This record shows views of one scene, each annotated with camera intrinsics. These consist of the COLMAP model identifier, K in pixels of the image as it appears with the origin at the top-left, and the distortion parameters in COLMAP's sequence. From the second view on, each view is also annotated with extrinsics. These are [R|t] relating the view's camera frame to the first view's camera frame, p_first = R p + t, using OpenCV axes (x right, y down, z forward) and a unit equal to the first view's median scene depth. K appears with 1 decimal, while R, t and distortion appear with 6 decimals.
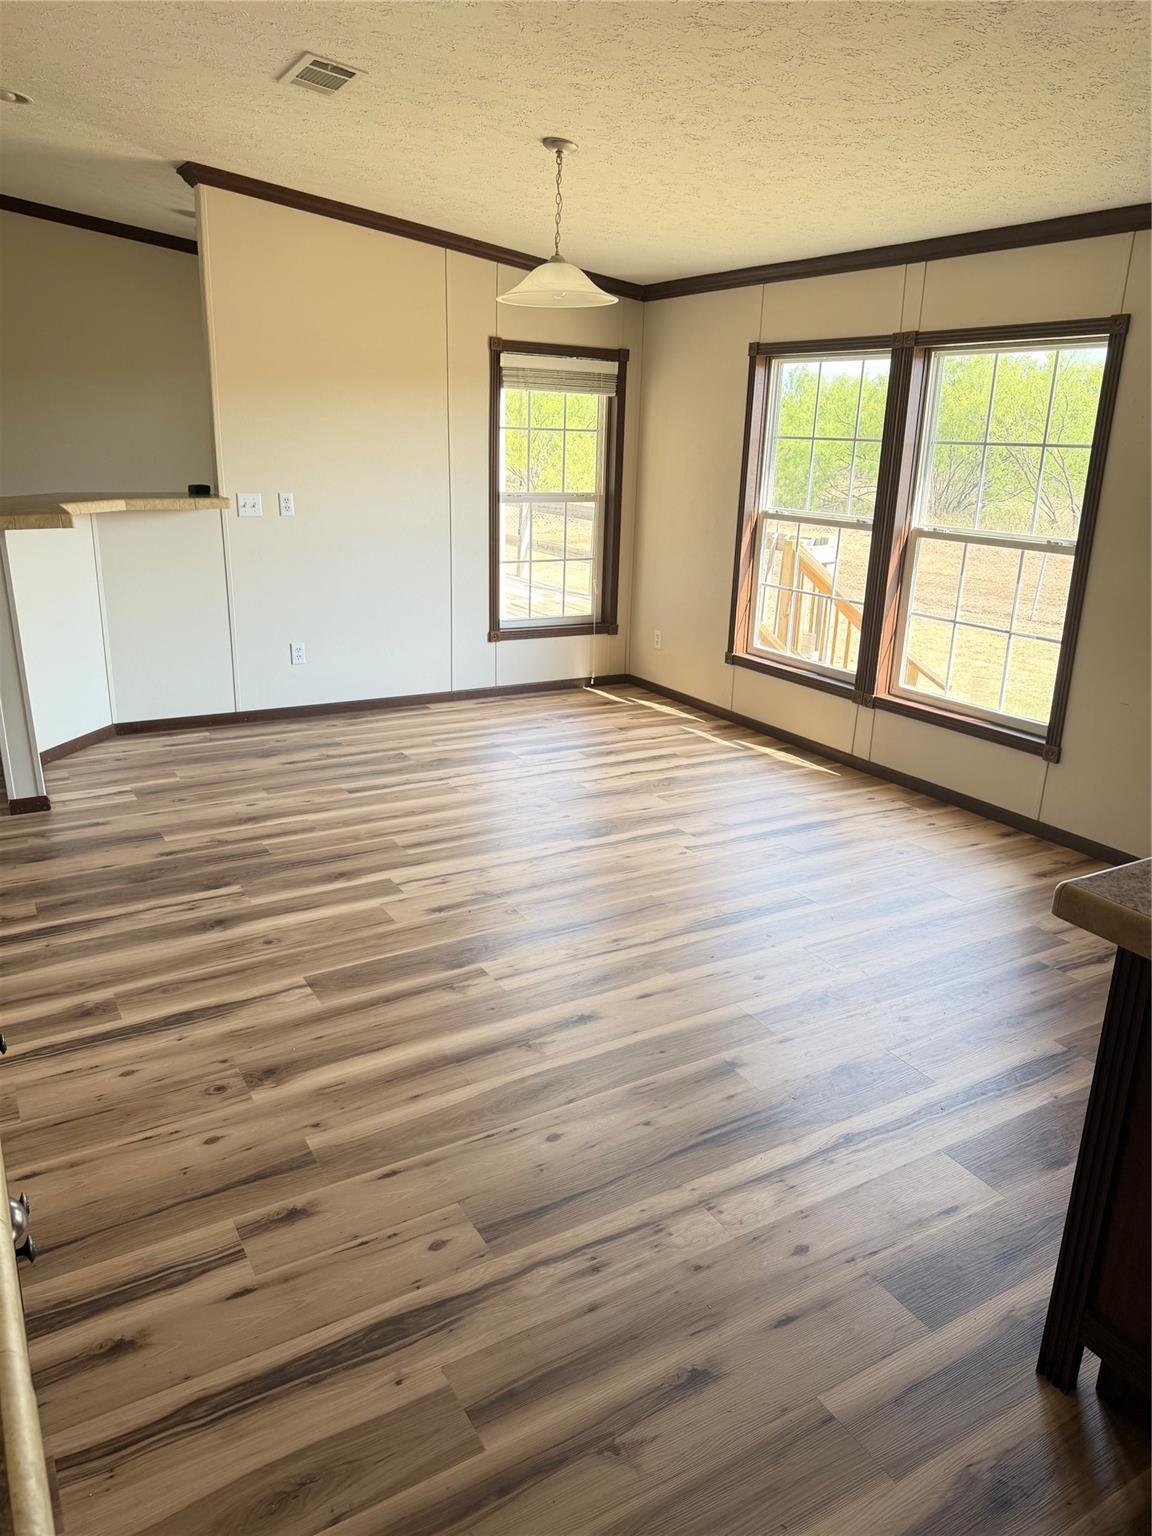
lens RADIAL K [[1093.9, 0, 581.0], [0, 1093.9, 761.2], [0, 0, 1]] dist [0.001292, -0.011602]
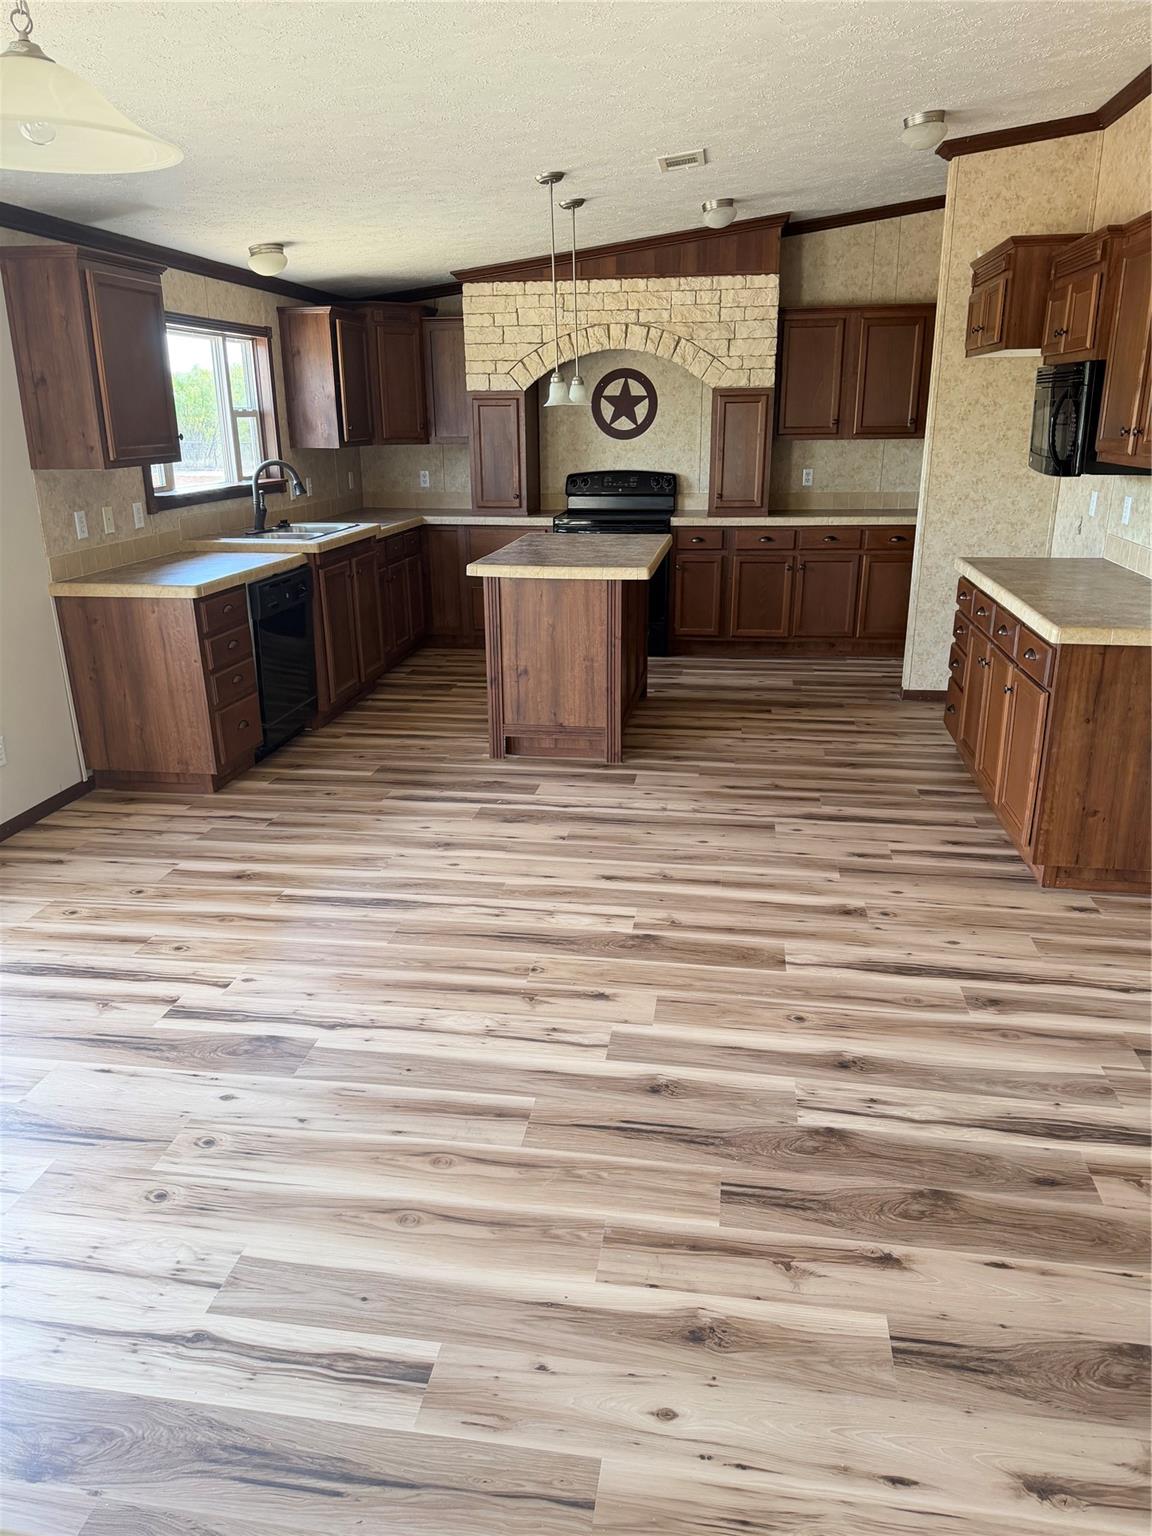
lens RADIAL K [[1093.9, 0, 571.8], [0, 1093.9, 769.8], [0, 0, 1]] dist [0.001292, -0.011602]
pose [[-0.777446, -0.214929, 0.591086, -0.558835], [0.173599, 0.829961, 0.530121, -0.450750], [-0.604517, 0.514752, -0.607939, 1.389189]]
